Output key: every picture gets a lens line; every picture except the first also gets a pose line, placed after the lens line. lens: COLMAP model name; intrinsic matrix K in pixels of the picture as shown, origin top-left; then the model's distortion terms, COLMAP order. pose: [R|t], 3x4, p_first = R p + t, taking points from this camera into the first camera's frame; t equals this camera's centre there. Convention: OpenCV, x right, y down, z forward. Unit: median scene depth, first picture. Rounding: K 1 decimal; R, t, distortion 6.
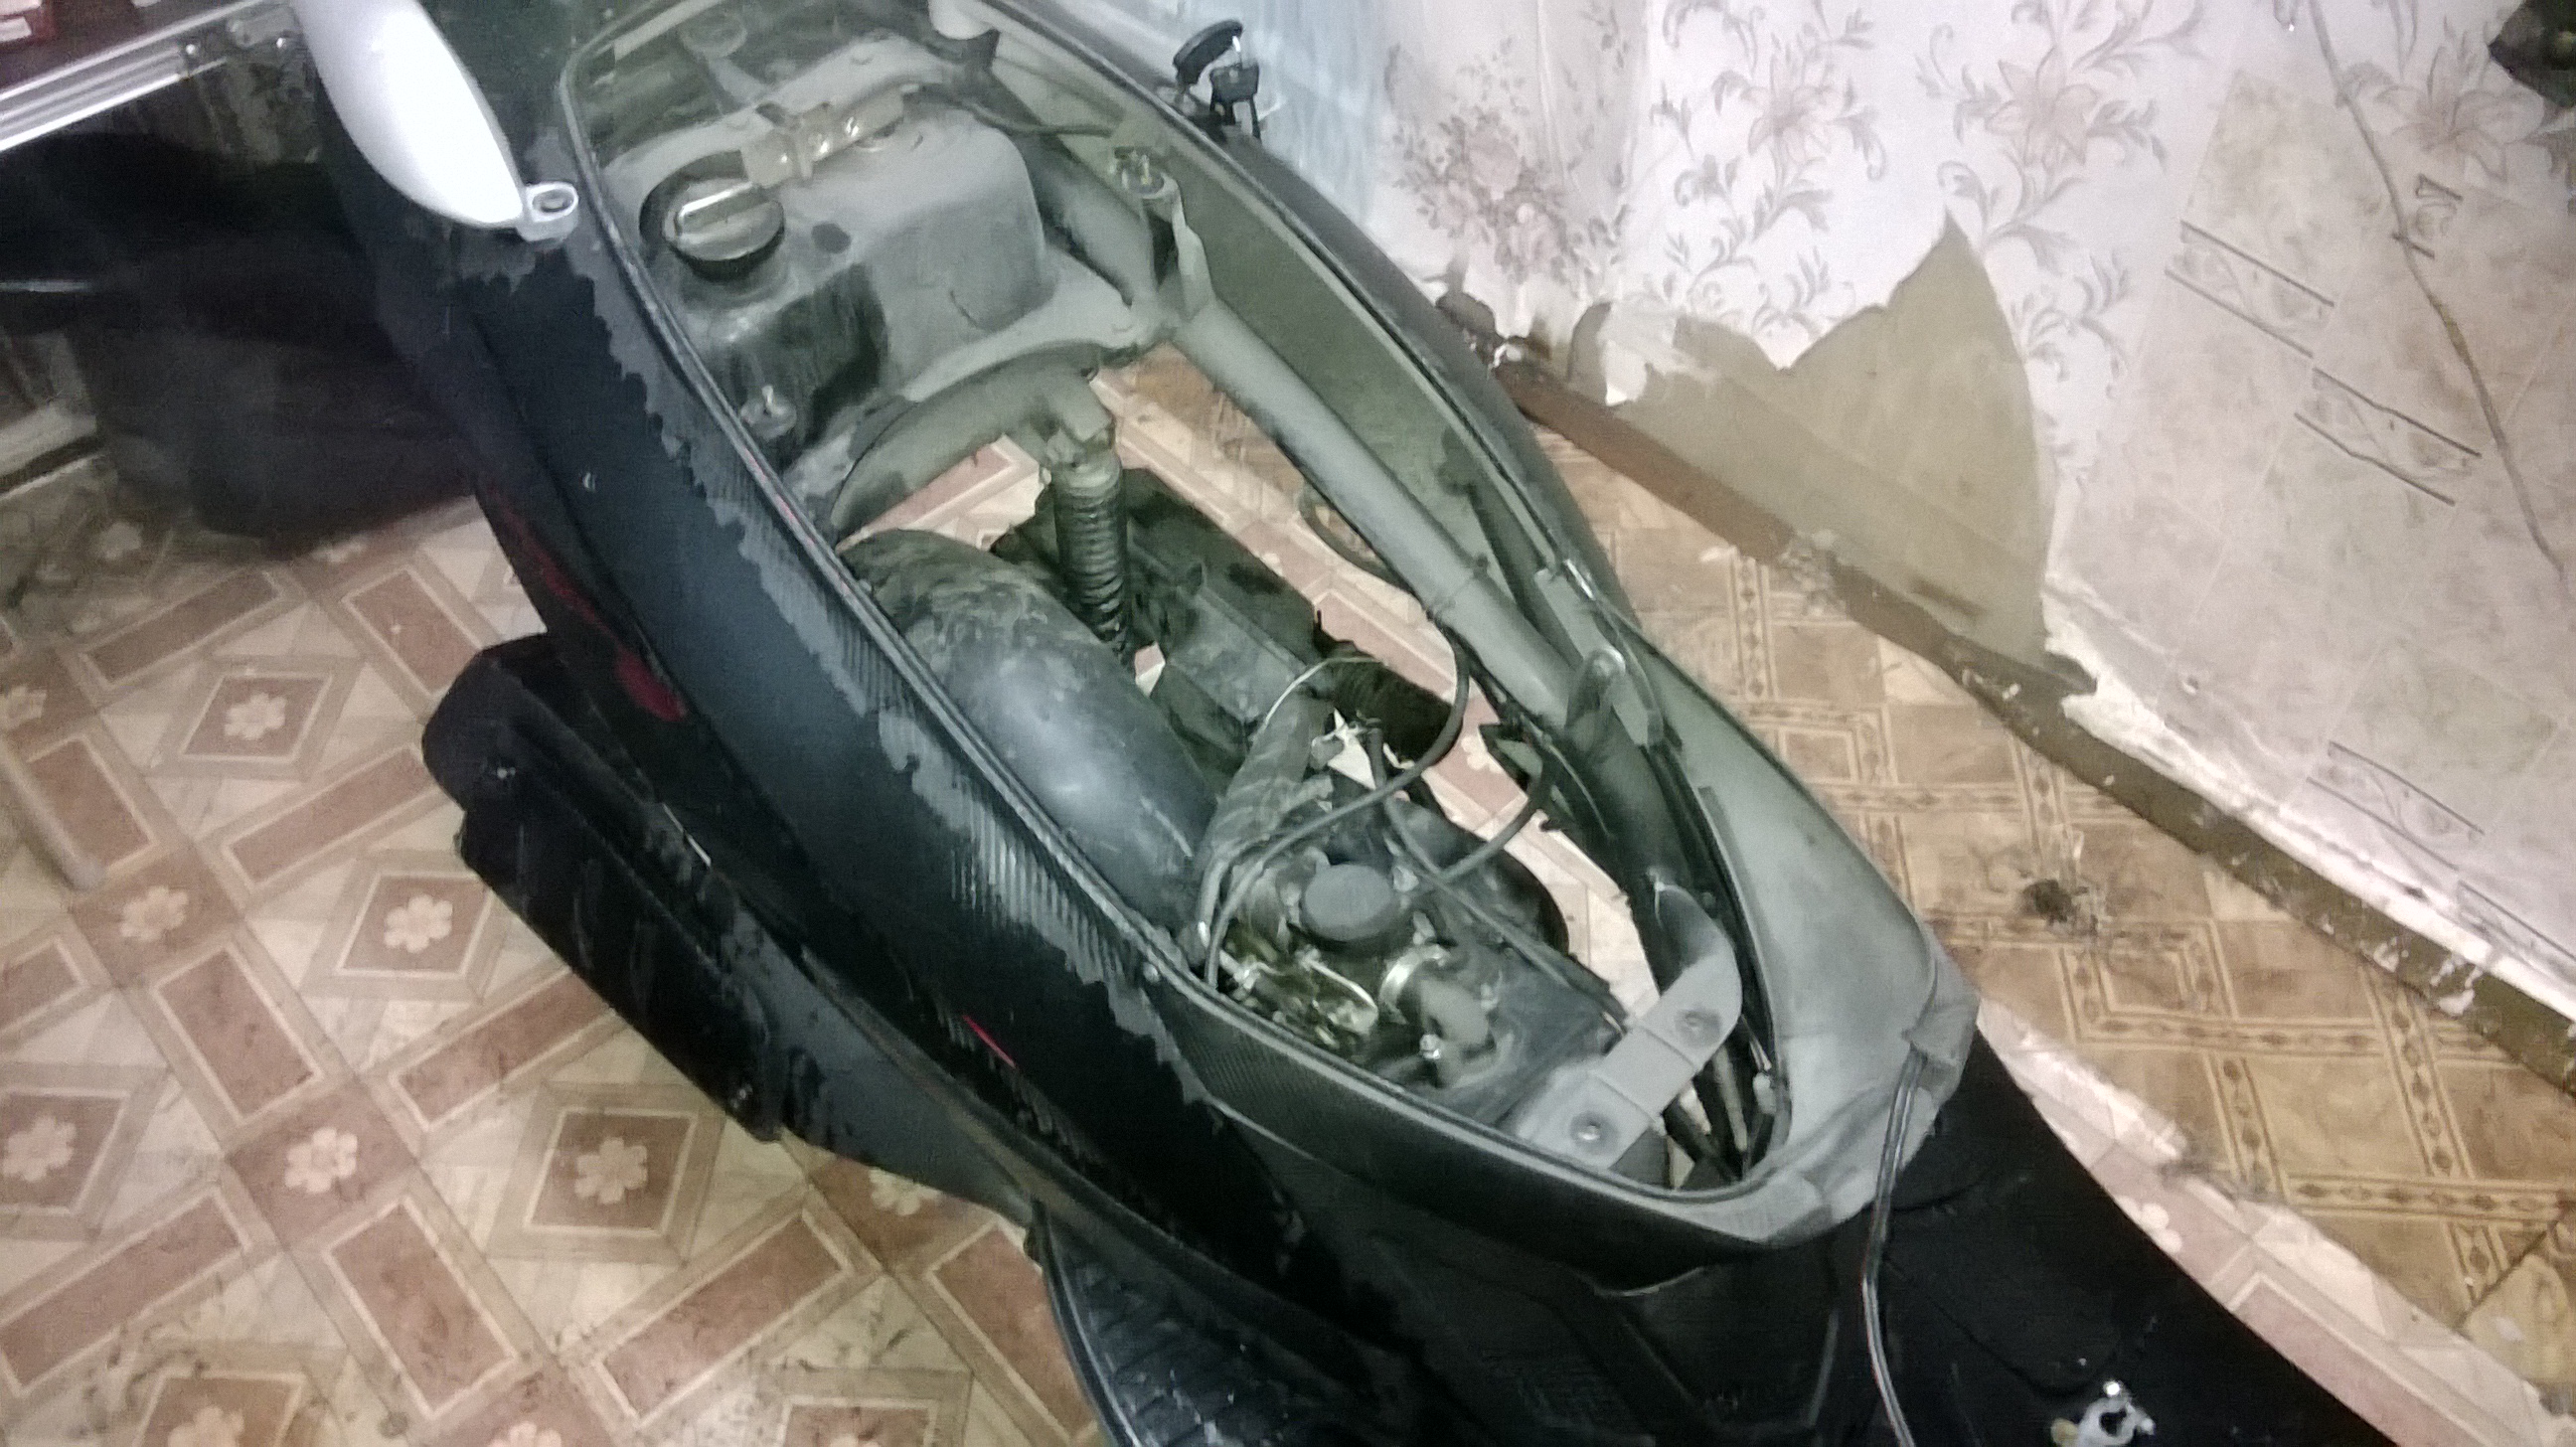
lens RADIAL K [[2026.1, 0, 1274.5], [0, 2026.1, 769.4], [0, 0, 1]] dist [0.091941, -0.150947]
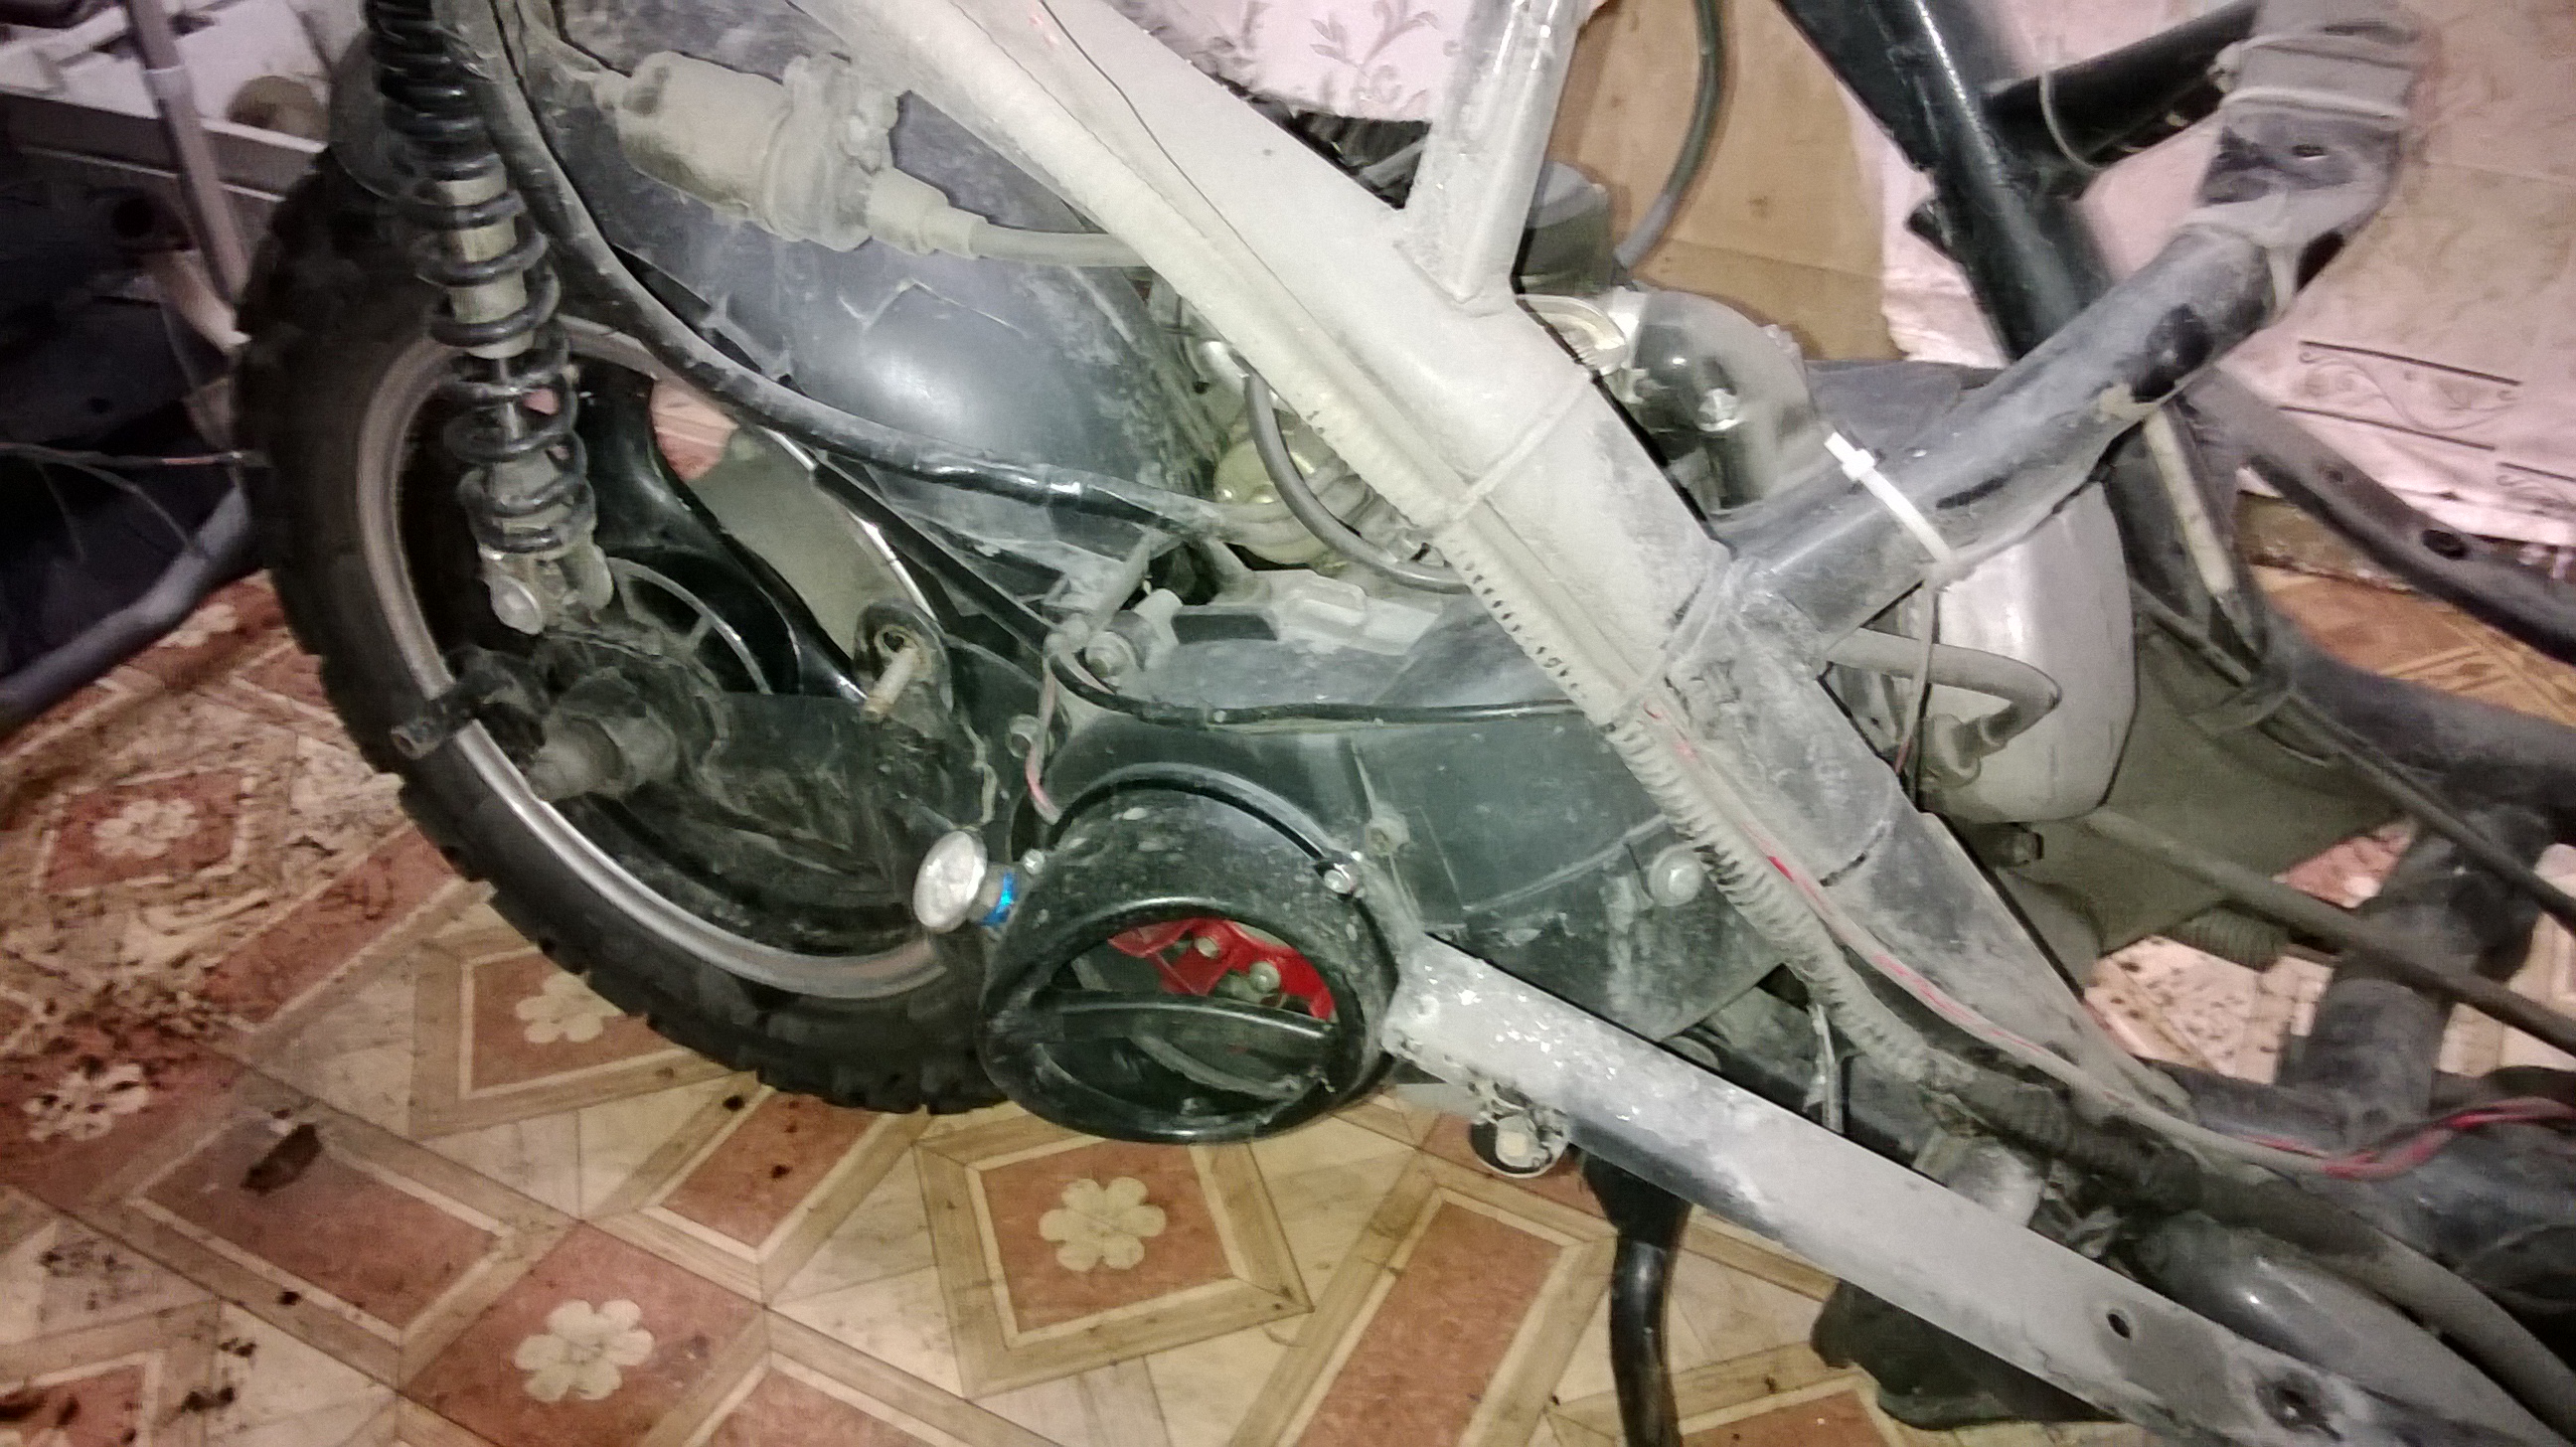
lens RADIAL K [[2031.8, 0, 1260.5], [0, 2031.8, 777.6], [0, 0, 1]] dist [0.120605, -0.165140]
pose [[0.939136, -0.188477, 0.287230, -0.136302], [0.248948, 0.949515, -0.190909, 0.198339], [-0.236747, 0.250795, 0.938644, 0.360773]]
